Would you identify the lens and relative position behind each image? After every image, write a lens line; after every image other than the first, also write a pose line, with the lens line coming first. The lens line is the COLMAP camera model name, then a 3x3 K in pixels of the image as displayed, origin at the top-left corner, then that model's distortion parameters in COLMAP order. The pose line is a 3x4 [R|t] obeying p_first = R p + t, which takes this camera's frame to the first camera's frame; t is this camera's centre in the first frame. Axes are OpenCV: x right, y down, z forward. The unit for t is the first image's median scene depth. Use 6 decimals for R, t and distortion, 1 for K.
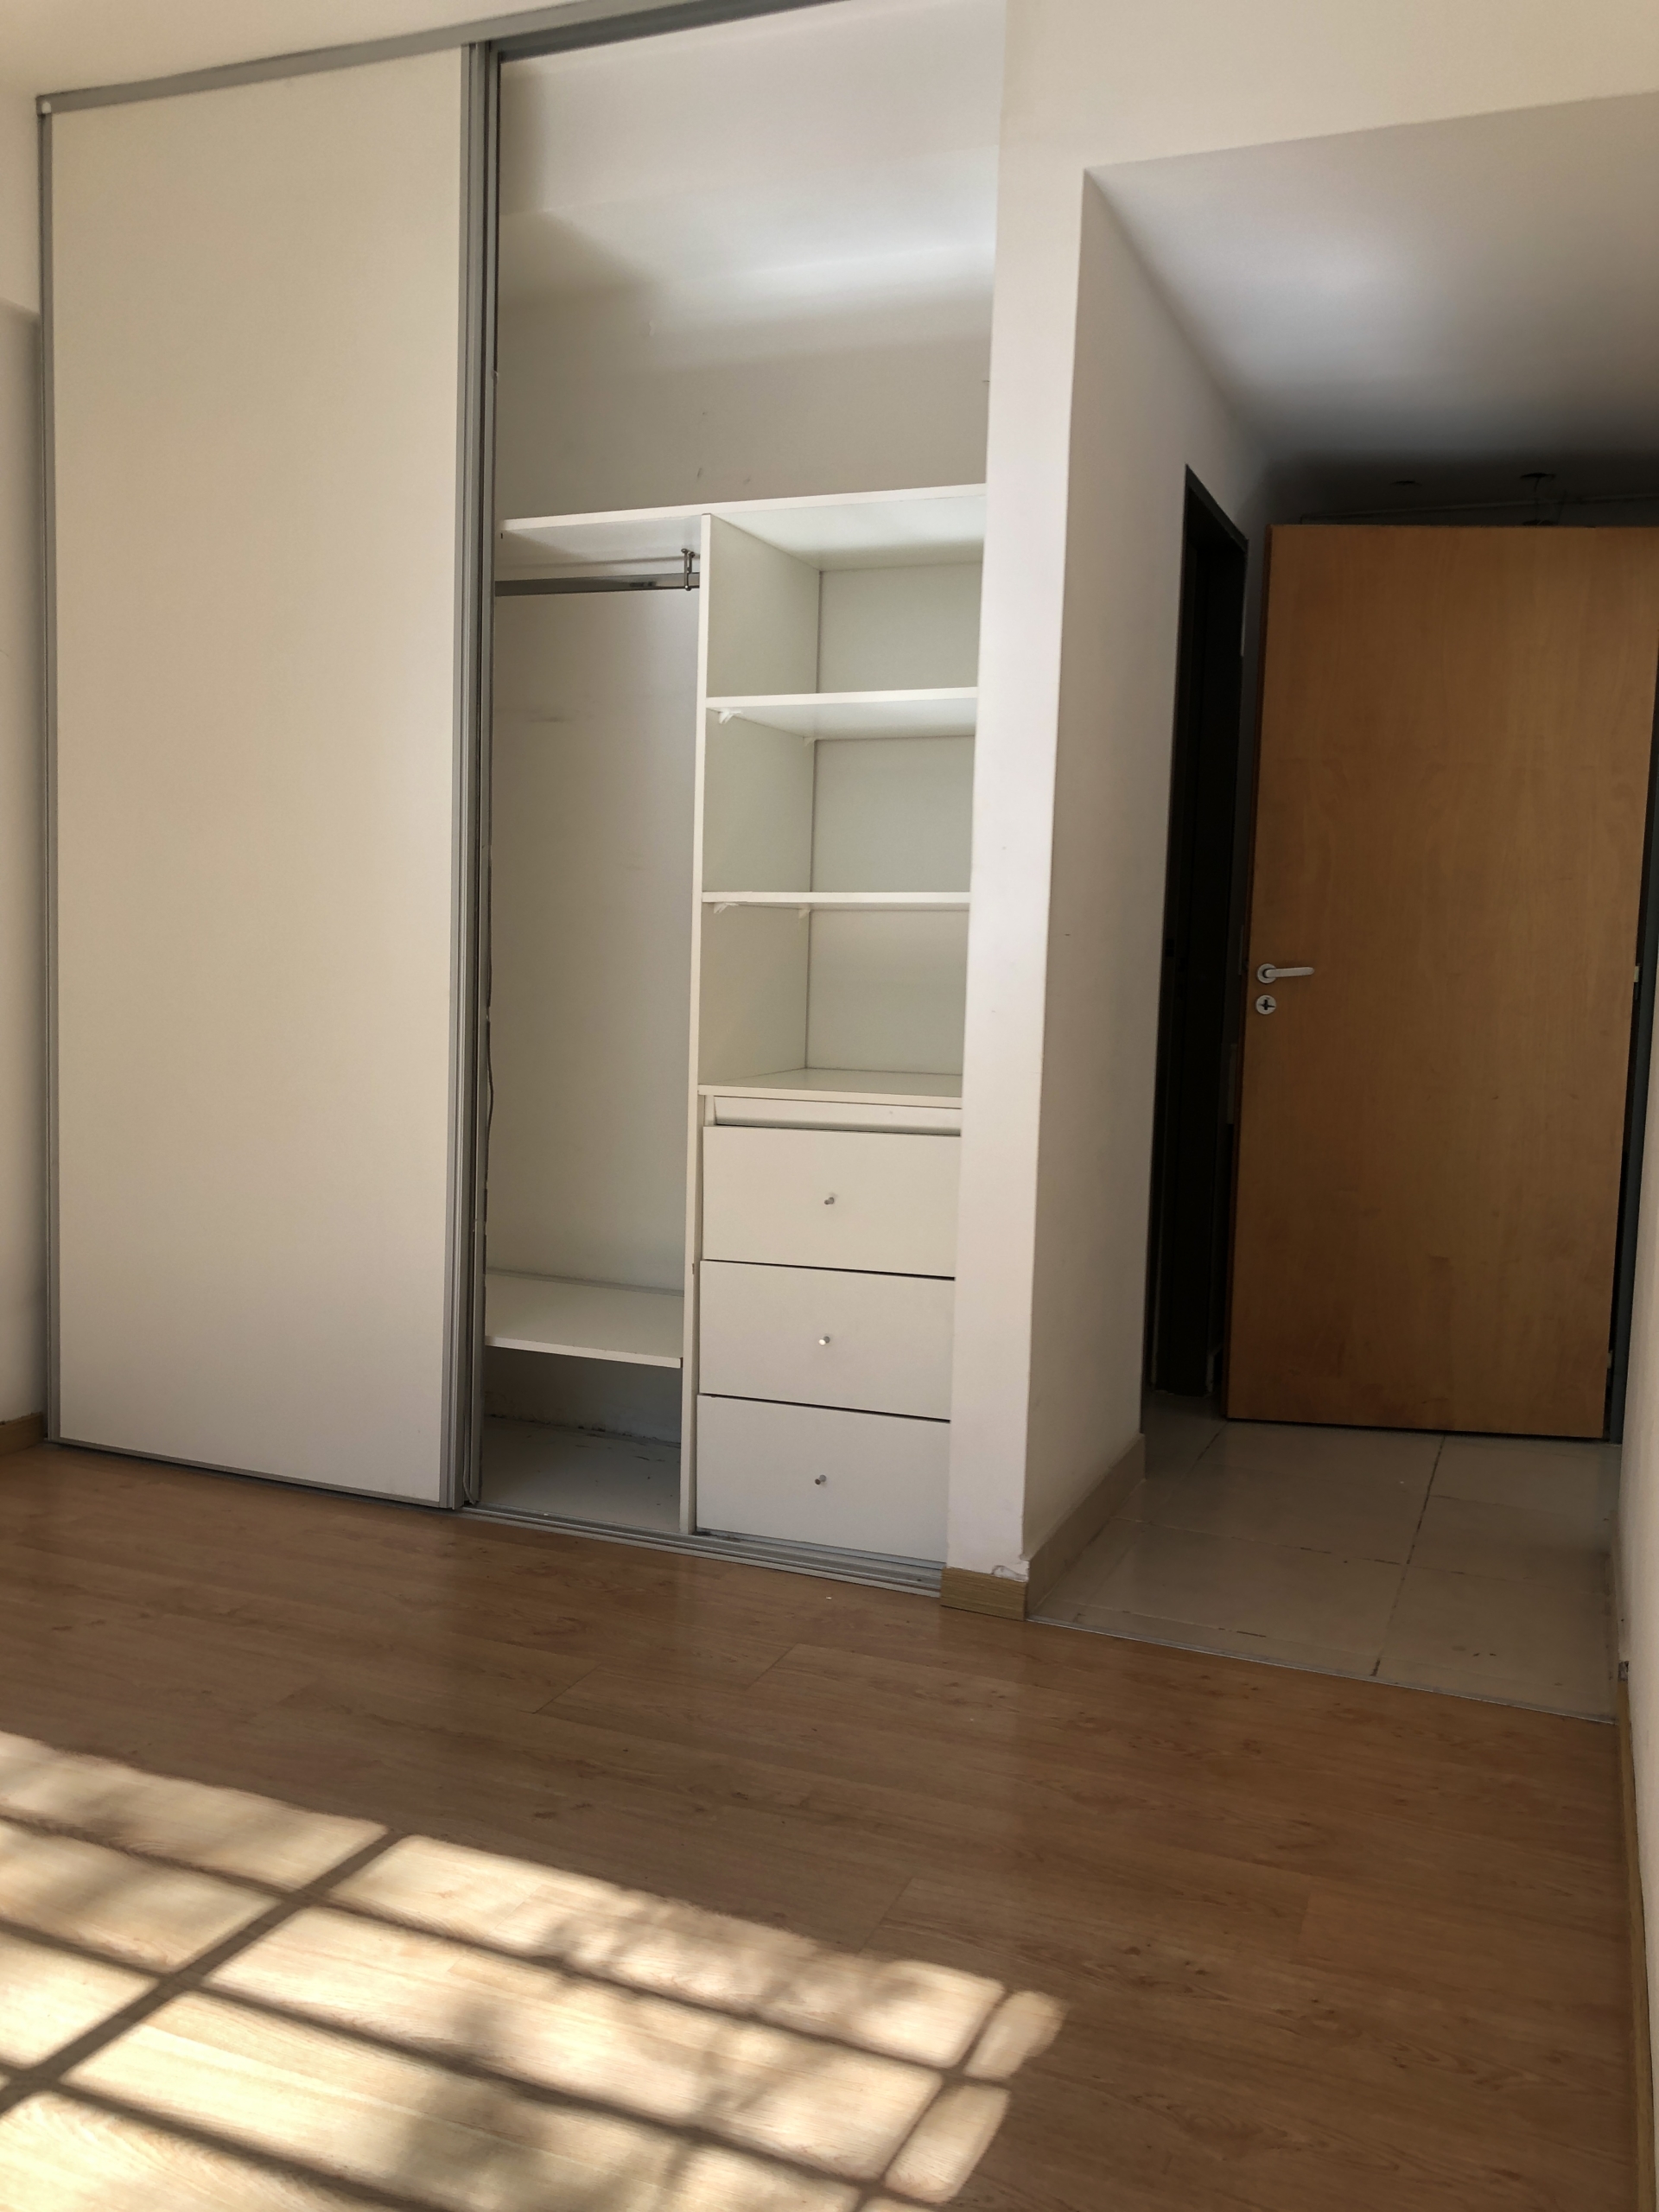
lens RADIAL K [[1913.1, 0, 867.5], [0, 1913.1, 1090.0], [0, 0, 1]] dist [0.043252, -0.046724]
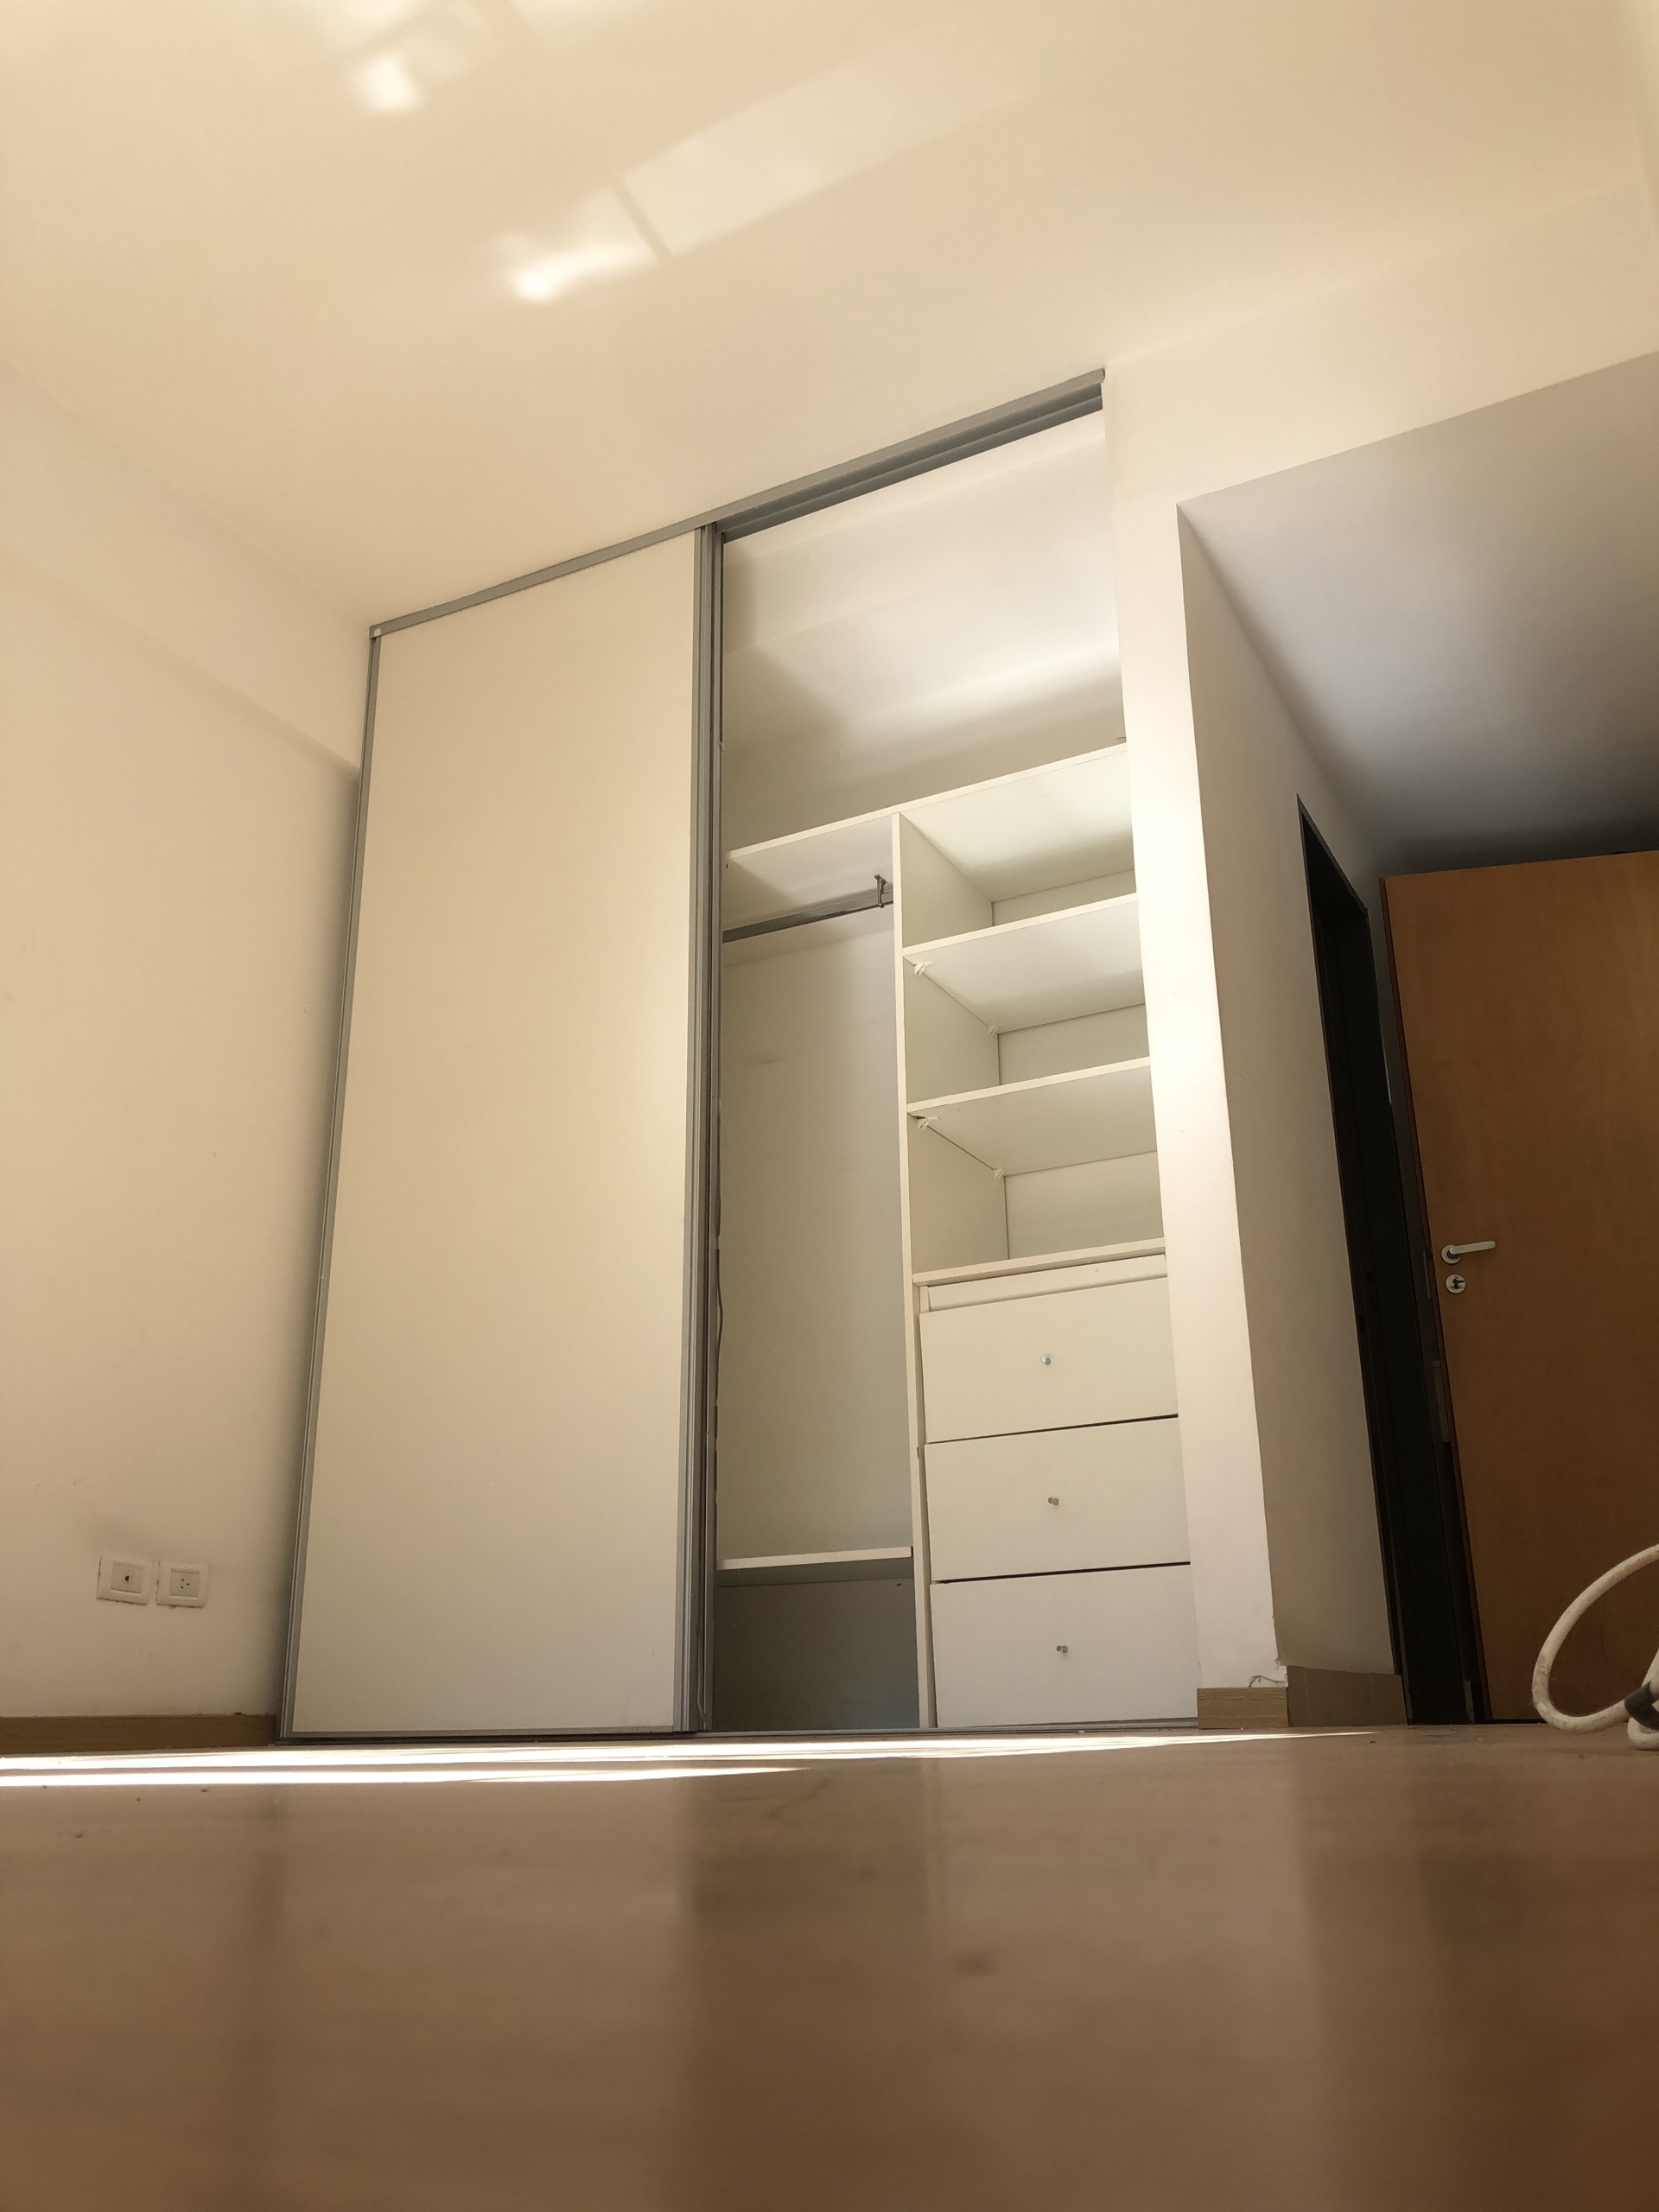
lens RADIAL K [[1913.1, 0, 875.2], [0, 1913.1, 1080.9], [0, 0, 1]] dist [0.043252, -0.046724]
pose [[0.994042, -0.083827, -0.069665, -0.025803], [0.045612, 0.900419, -0.432626, 0.352567], [0.098993, 0.426871, 0.898878, -0.006769]]
